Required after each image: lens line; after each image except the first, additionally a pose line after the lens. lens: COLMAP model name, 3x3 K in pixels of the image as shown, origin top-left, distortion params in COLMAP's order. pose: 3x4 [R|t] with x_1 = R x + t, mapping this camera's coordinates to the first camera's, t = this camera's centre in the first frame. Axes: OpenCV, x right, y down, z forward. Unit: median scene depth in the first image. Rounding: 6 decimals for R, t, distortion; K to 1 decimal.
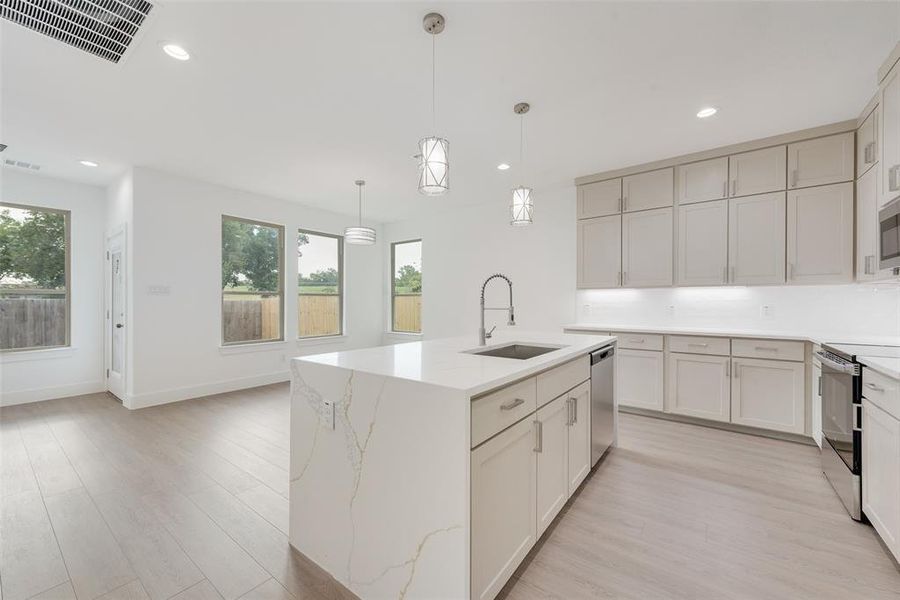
lens RADIAL K [[351.7, 0, 450.0], [0, 351.7, 300.0], [0, 0, 1]] dist [0.000240, 0.000014]
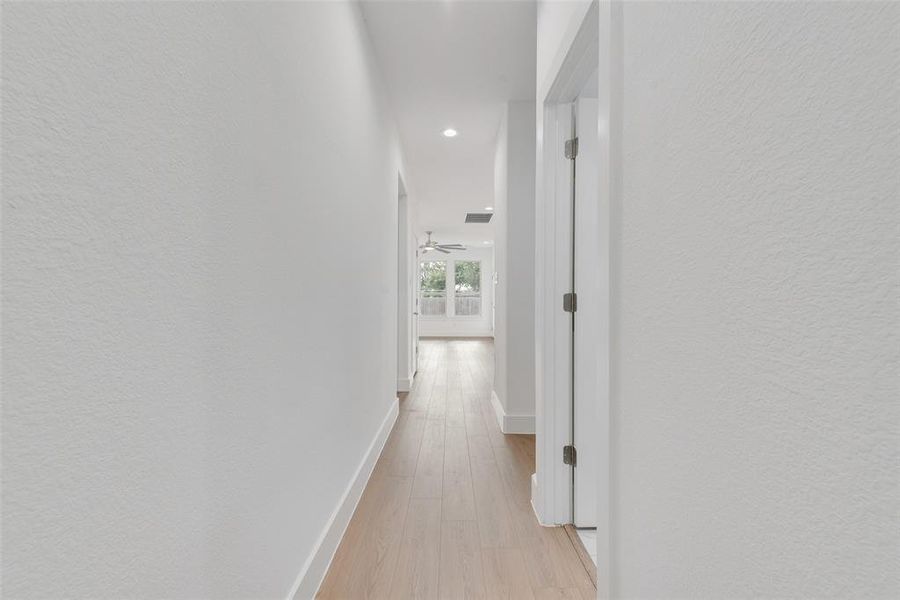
lens RADIAL K [[351.7, 0, 450.0], [0, 351.7, 300.0], [0, 0, 1]] dist [0.000240, 0.000014]
pose [[0.601985, -0.001988, -0.798505, 0.679473], [-0.000481, 0.999996, -0.002852, 0.037957], [0.798507, 0.002101, 0.601982, -0.593443]]
